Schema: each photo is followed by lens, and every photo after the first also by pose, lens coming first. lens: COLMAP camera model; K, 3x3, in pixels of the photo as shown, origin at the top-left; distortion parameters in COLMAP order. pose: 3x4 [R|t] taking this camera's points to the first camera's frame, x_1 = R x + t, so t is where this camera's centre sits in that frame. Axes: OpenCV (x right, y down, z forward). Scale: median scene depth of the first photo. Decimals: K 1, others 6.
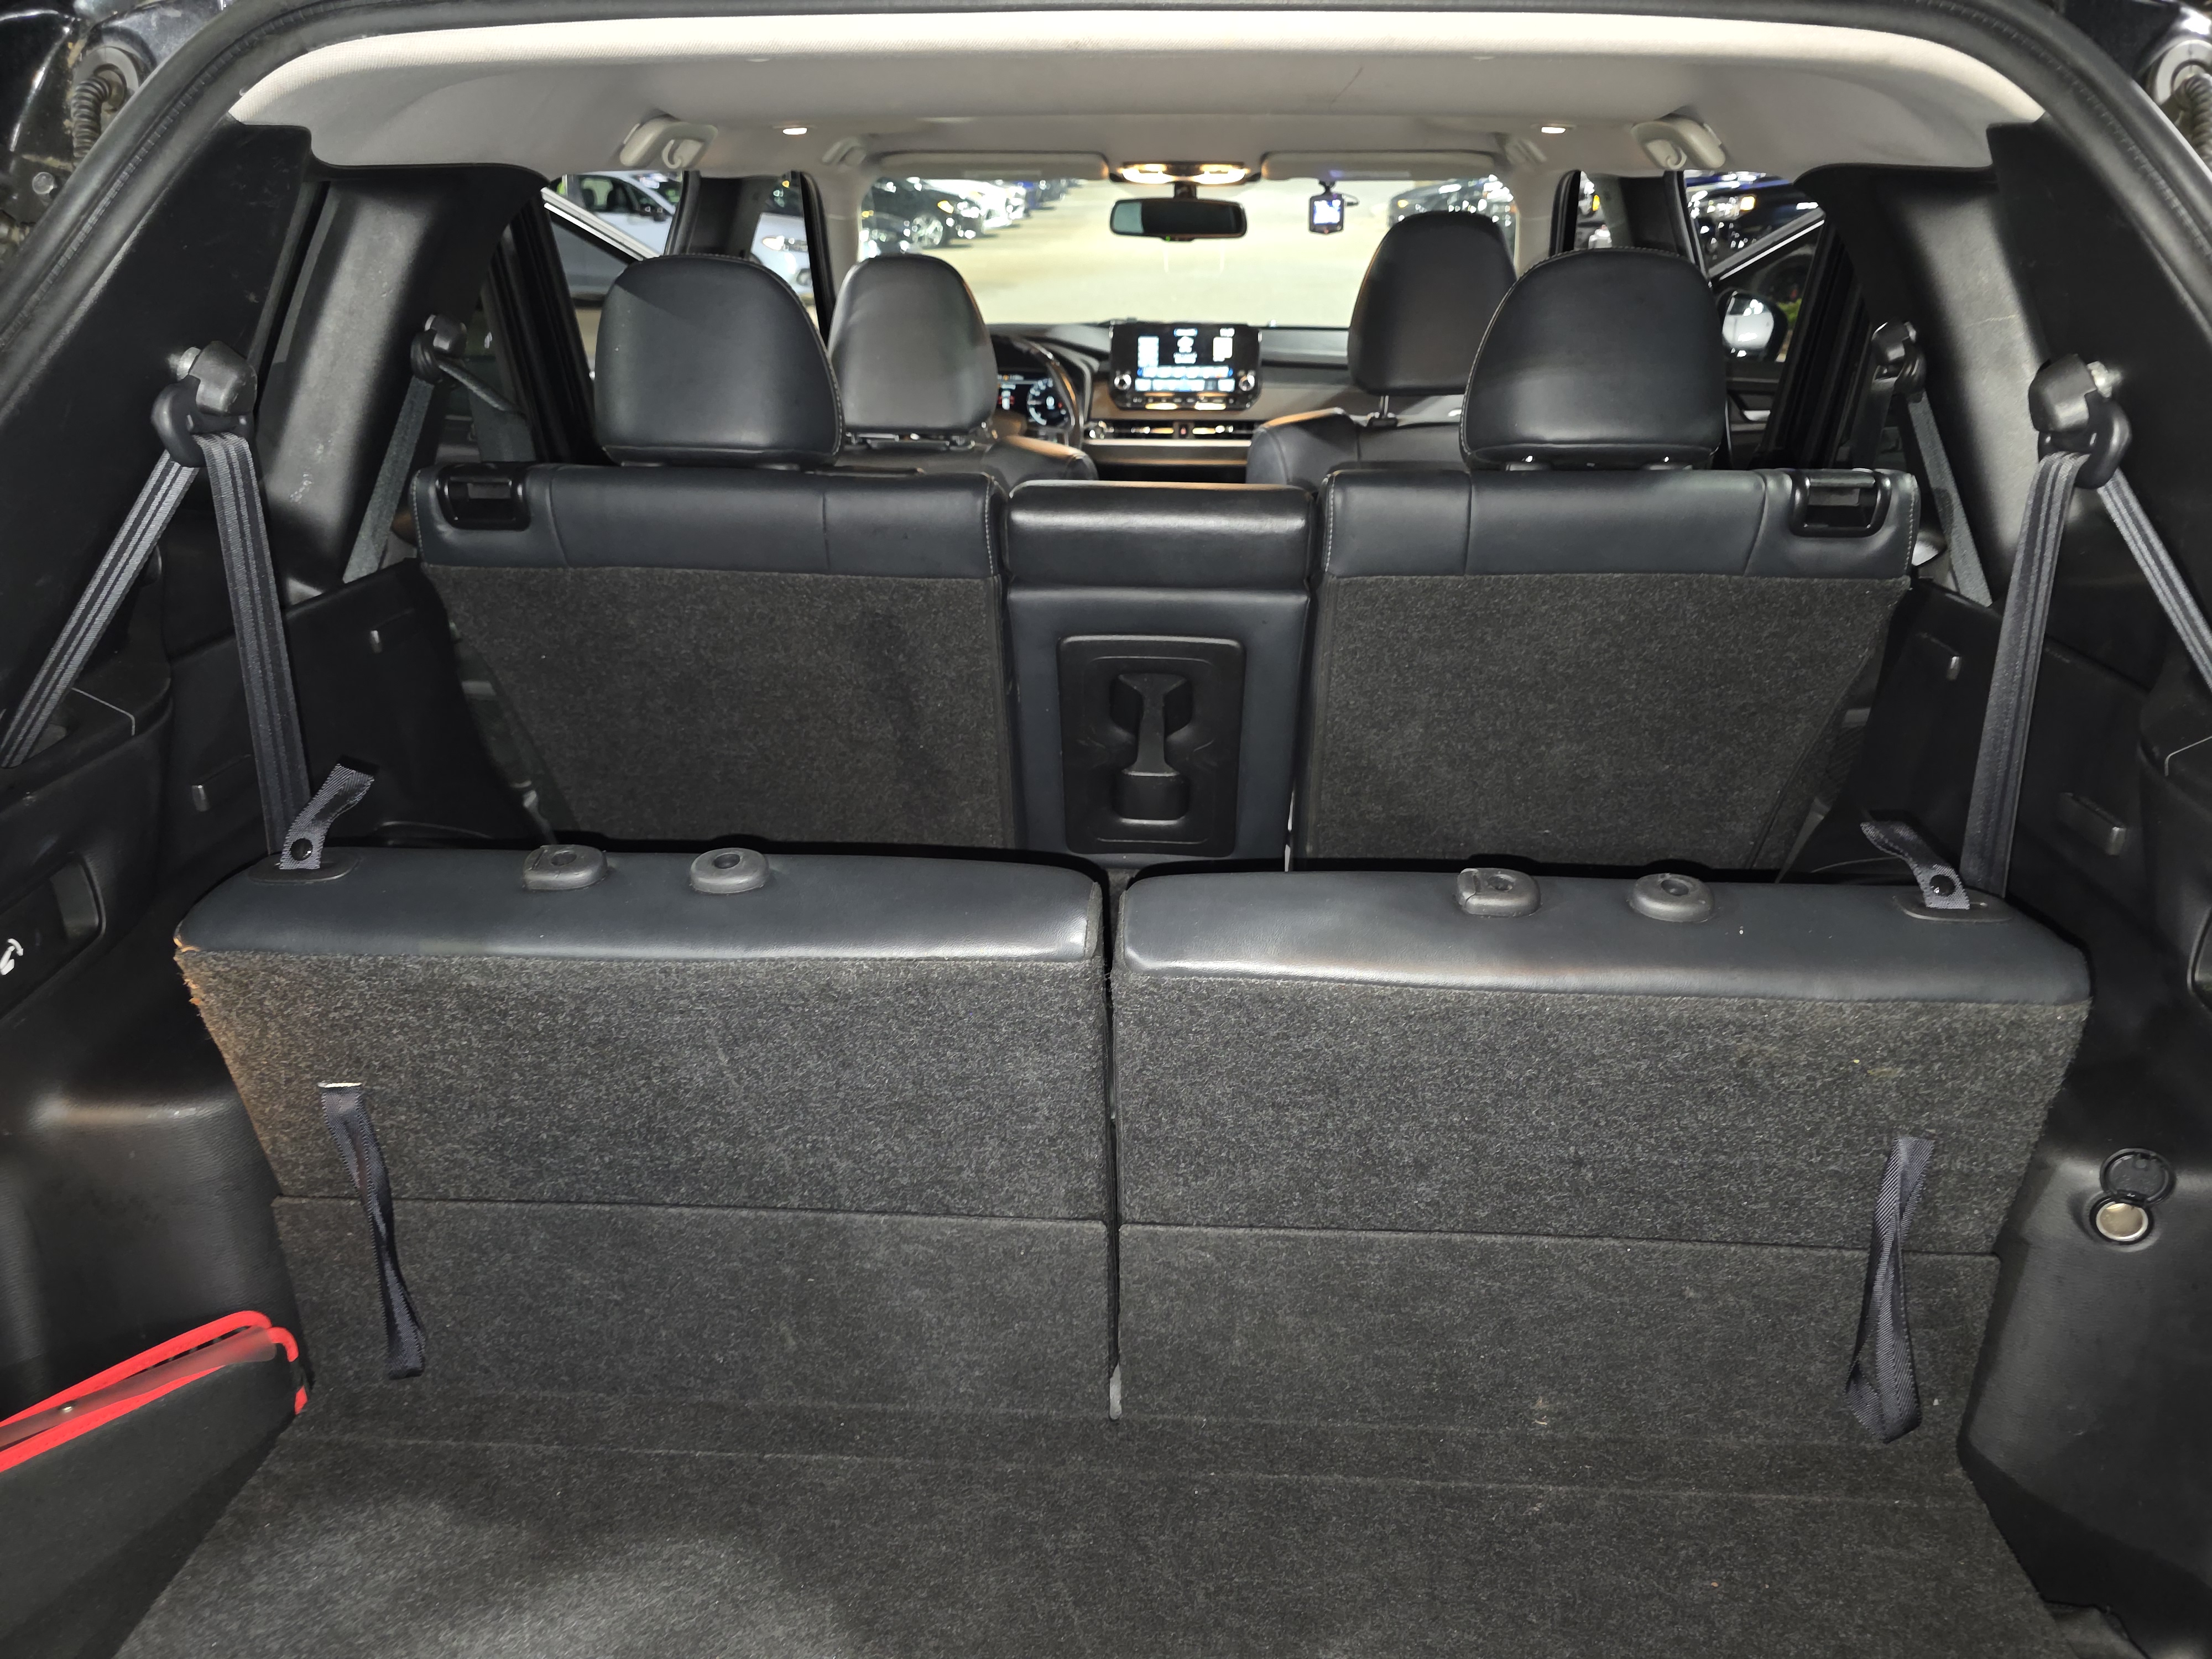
lens RADIAL K [[1468.3, 0, 1133.3], [0, 1468.3, 761.7], [0, 0, 1]] dist [0.010724, -0.004078]
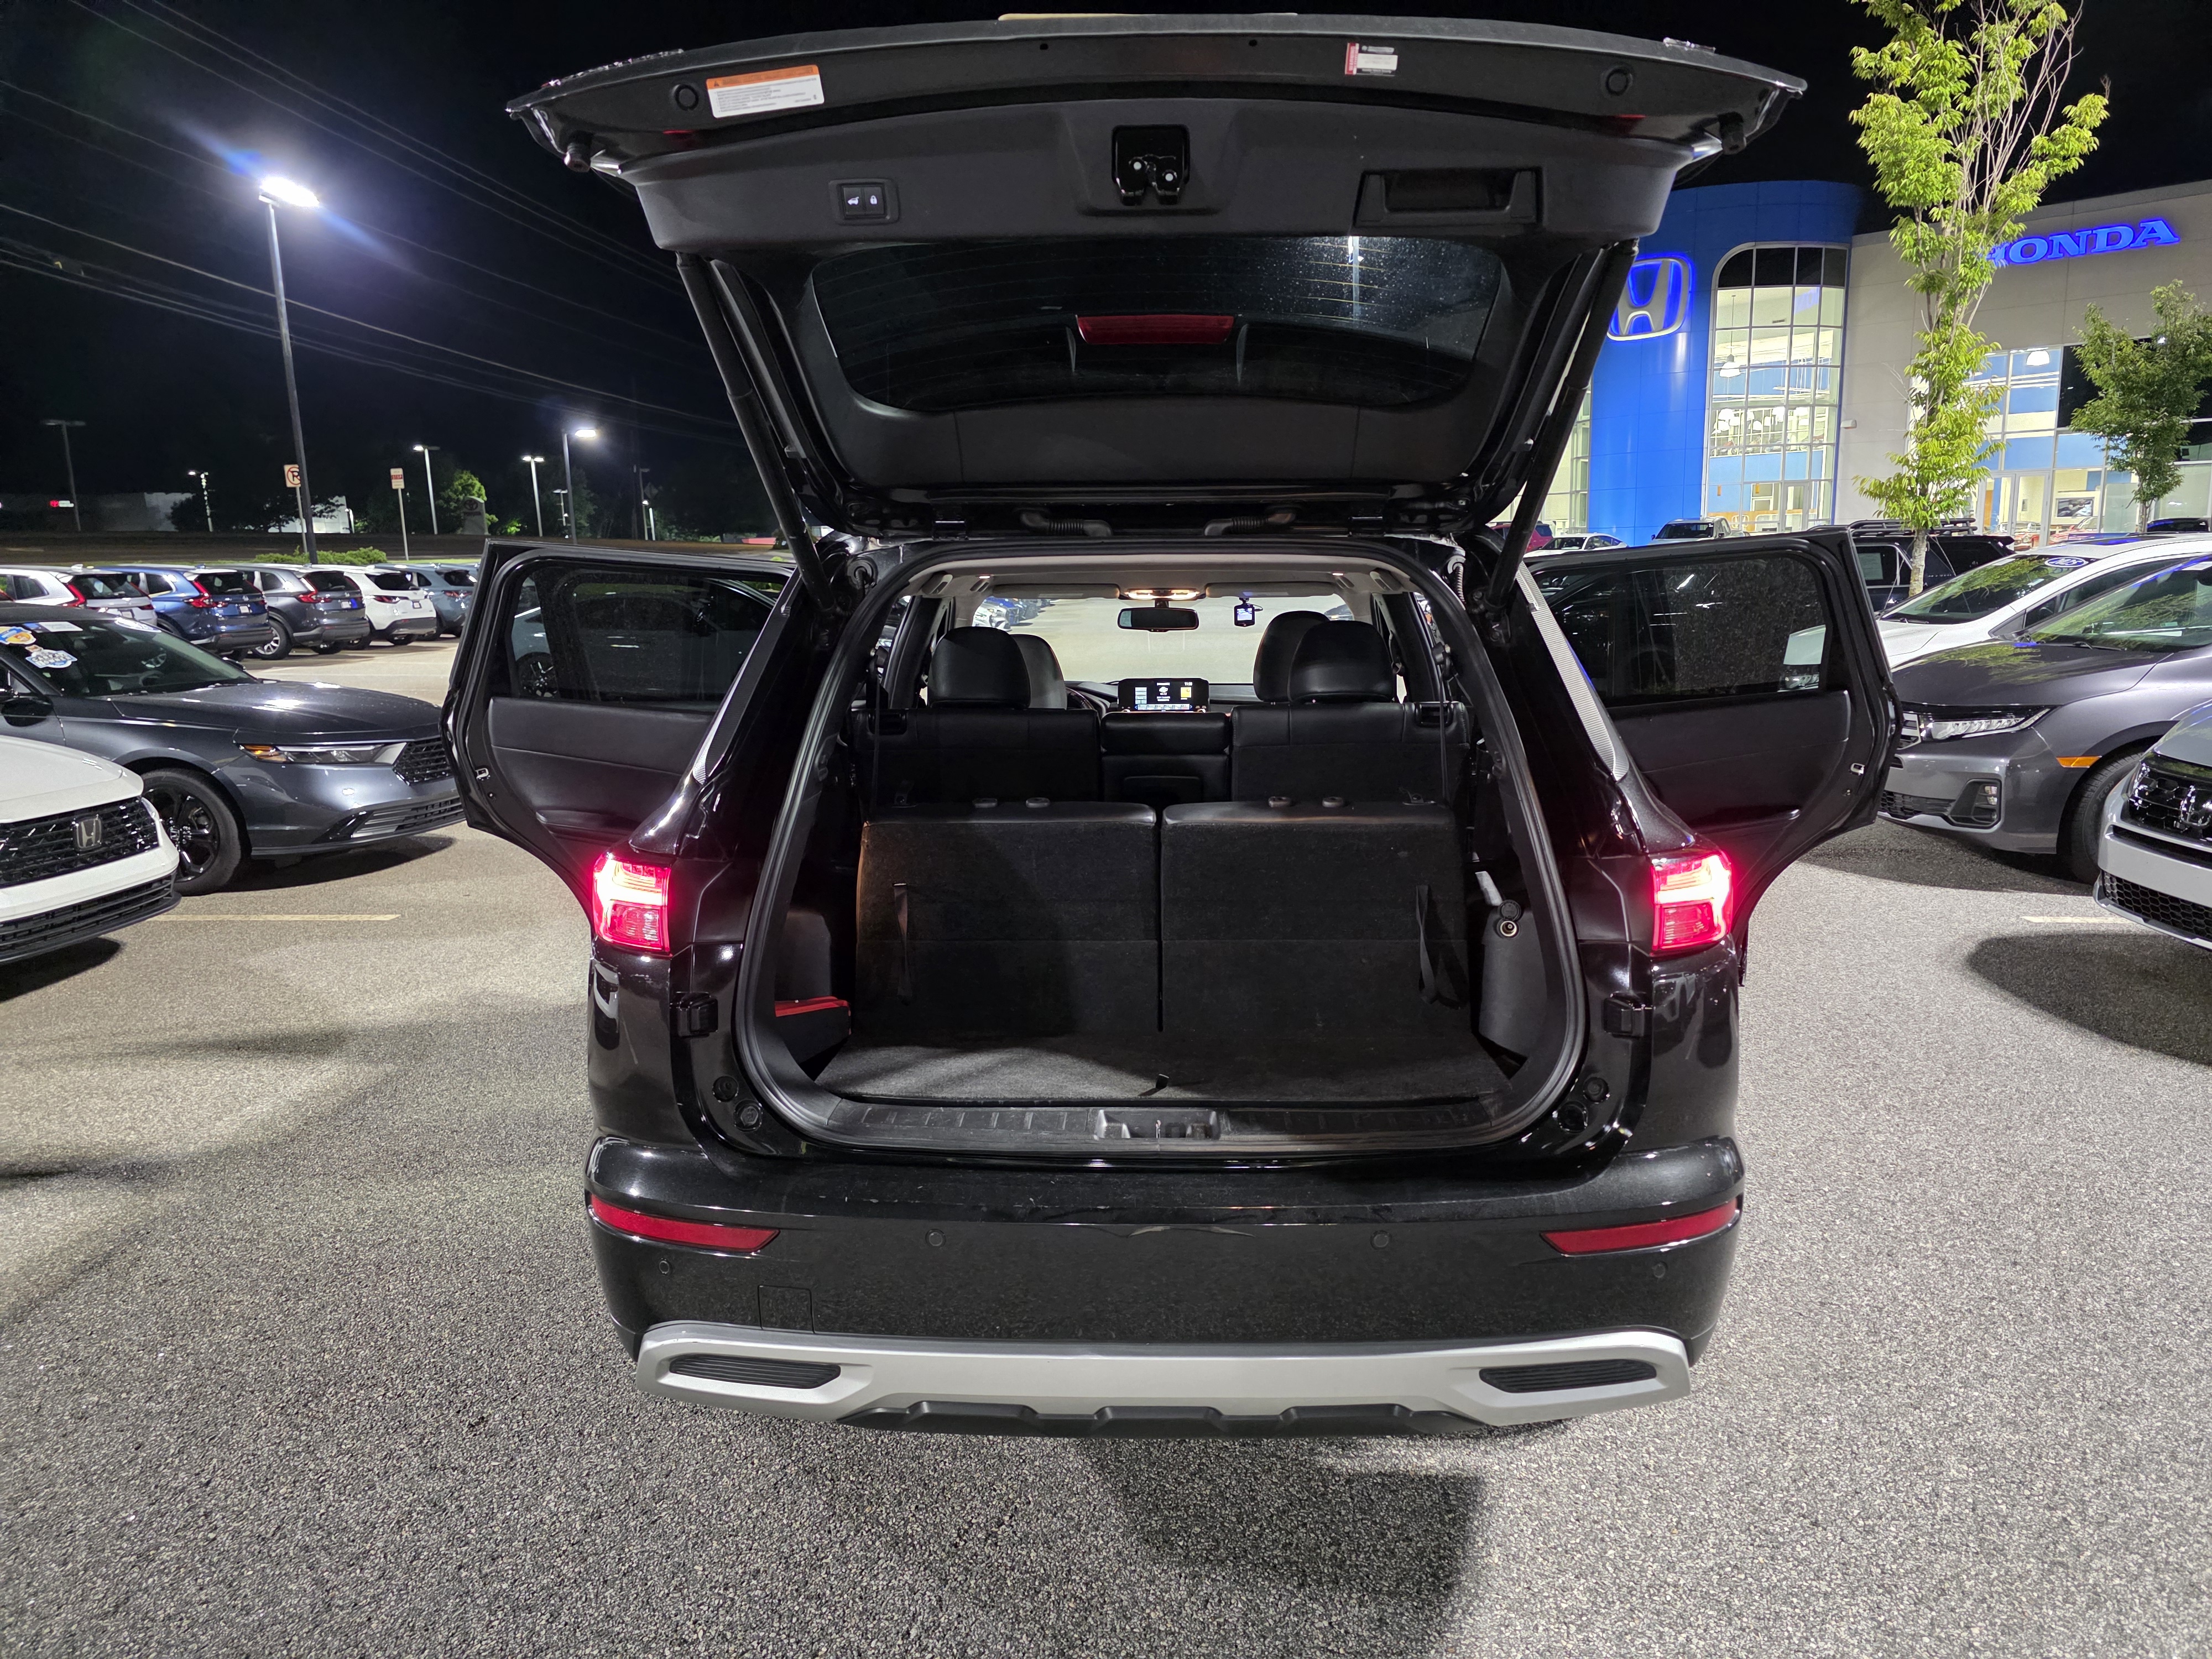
lens RADIAL K [[1468.3, 0, 1106.6], [0, 1468.3, 831.8], [0, 0, 1]] dist [0.010724, -0.004078]
pose [[0.999912, -0.010129, 0.008570, -0.047311], [0.011759, 0.975699, -0.218800, 0.248202], [-0.006145, 0.218881, 0.975732, -0.619362]]
